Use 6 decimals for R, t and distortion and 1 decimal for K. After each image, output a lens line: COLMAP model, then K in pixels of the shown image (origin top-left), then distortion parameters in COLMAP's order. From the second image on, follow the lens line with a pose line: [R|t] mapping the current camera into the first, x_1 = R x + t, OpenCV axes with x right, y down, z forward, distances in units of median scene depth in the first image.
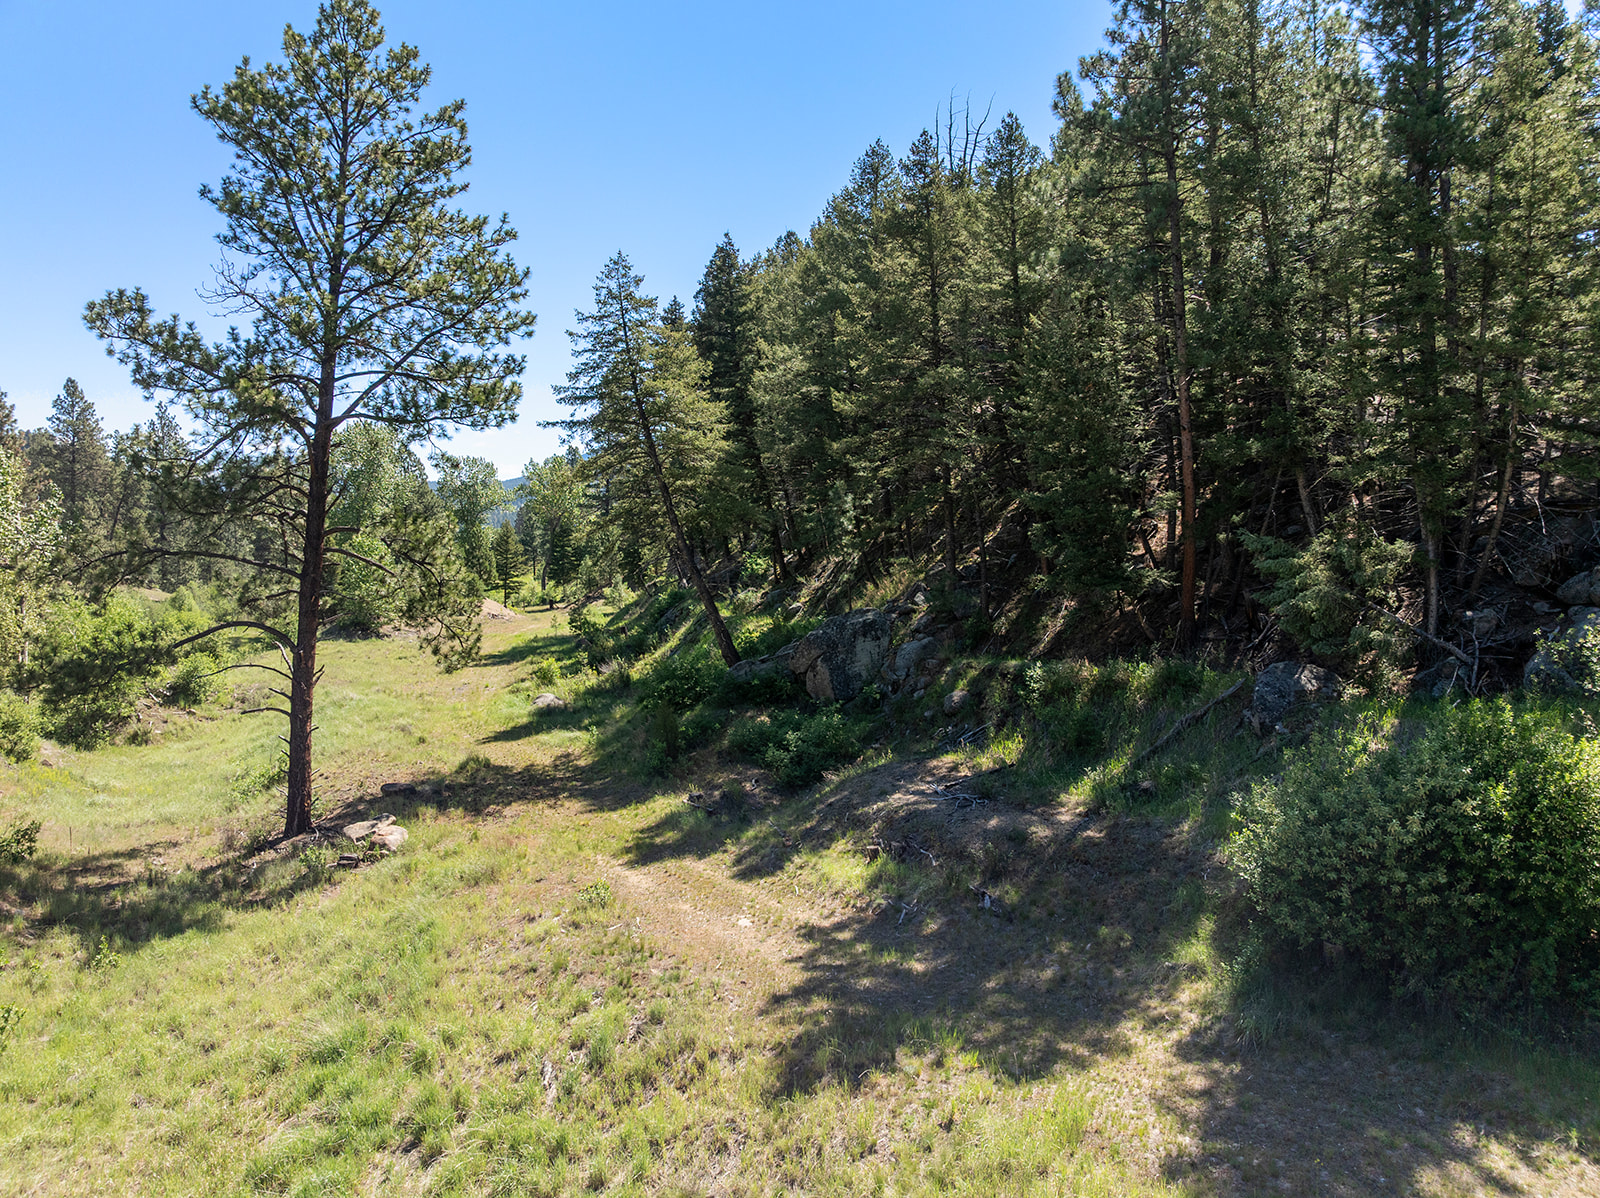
lens RADIAL K [[1106.4, 0, 798.5], [0, 1106.4, 589.5], [0, 0, 1]] dist [-0.062539, 0.017884]
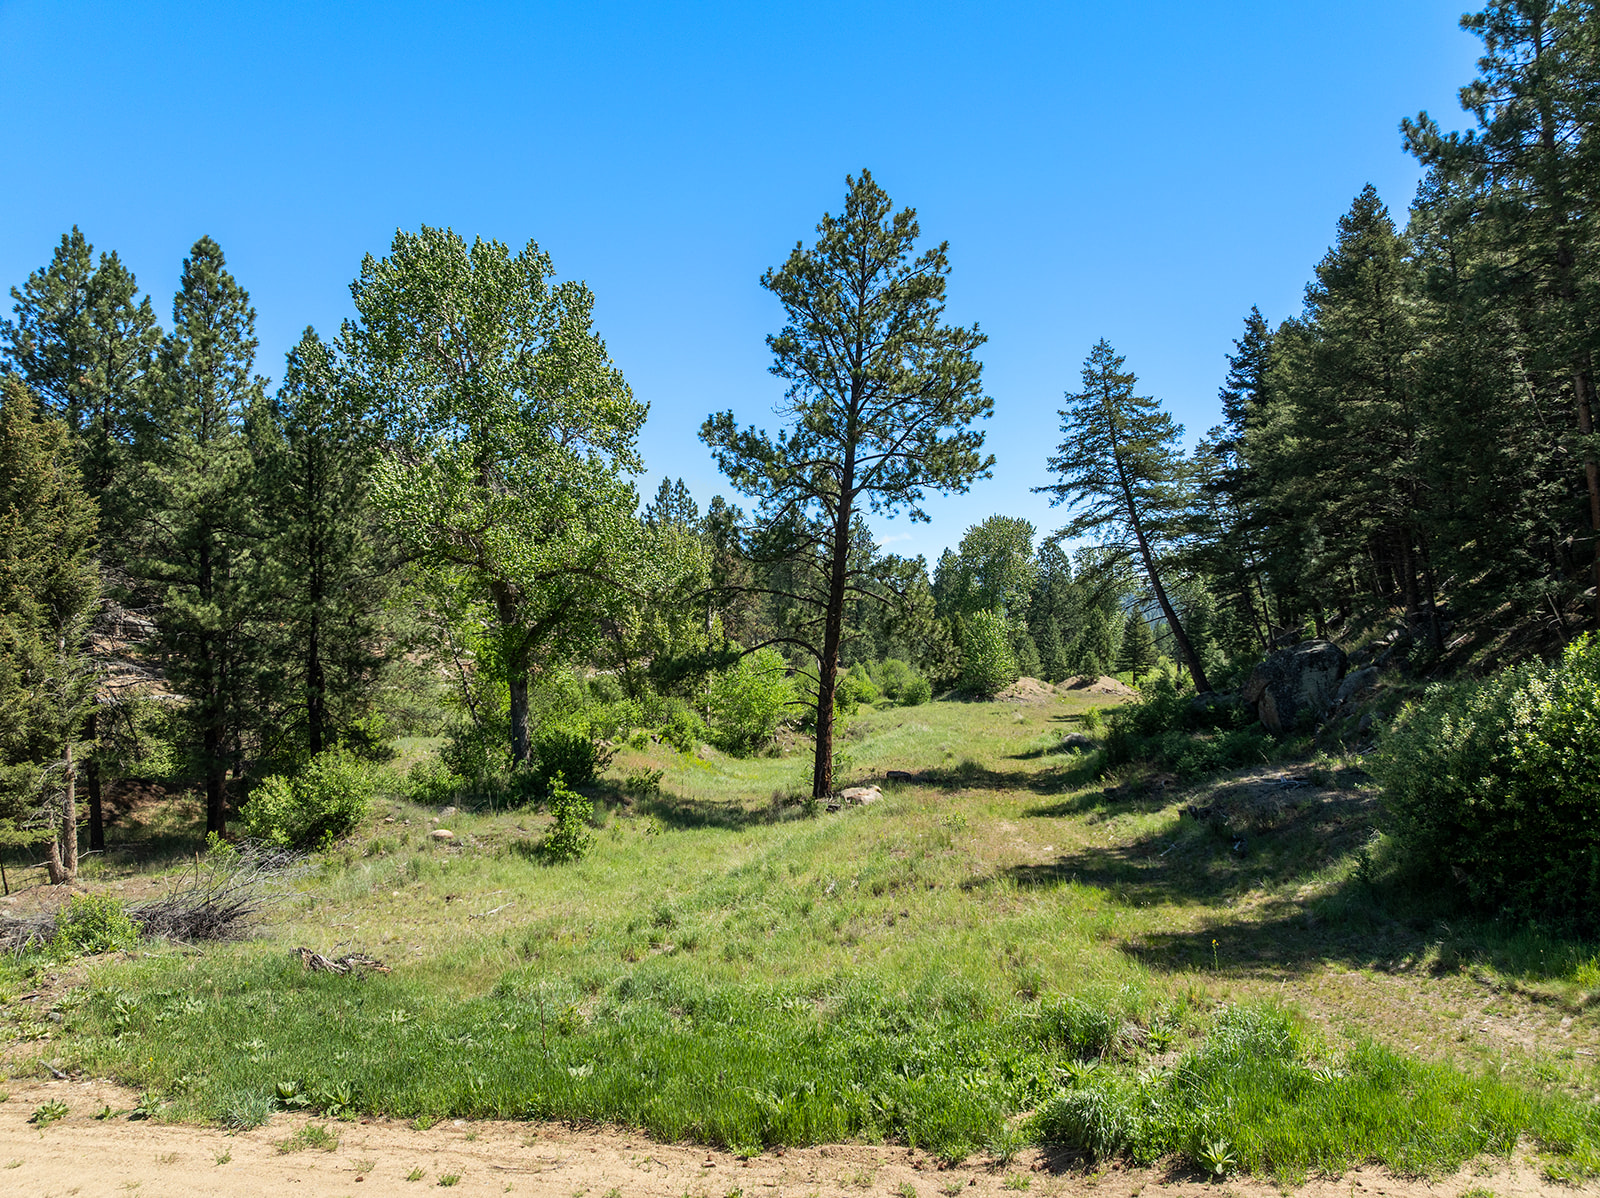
lens RADIAL K [[1106.4, 0, 804.7], [0, 1106.4, 611.3], [0, 0, 1]] dist [-0.062539, 0.017884]
pose [[0.824082, -0.014556, -0.566284, 0.323950], [-0.026255, 0.997614, -0.063849, 0.088419], [0.565862, 0.067485, 0.821734, -0.162096]]
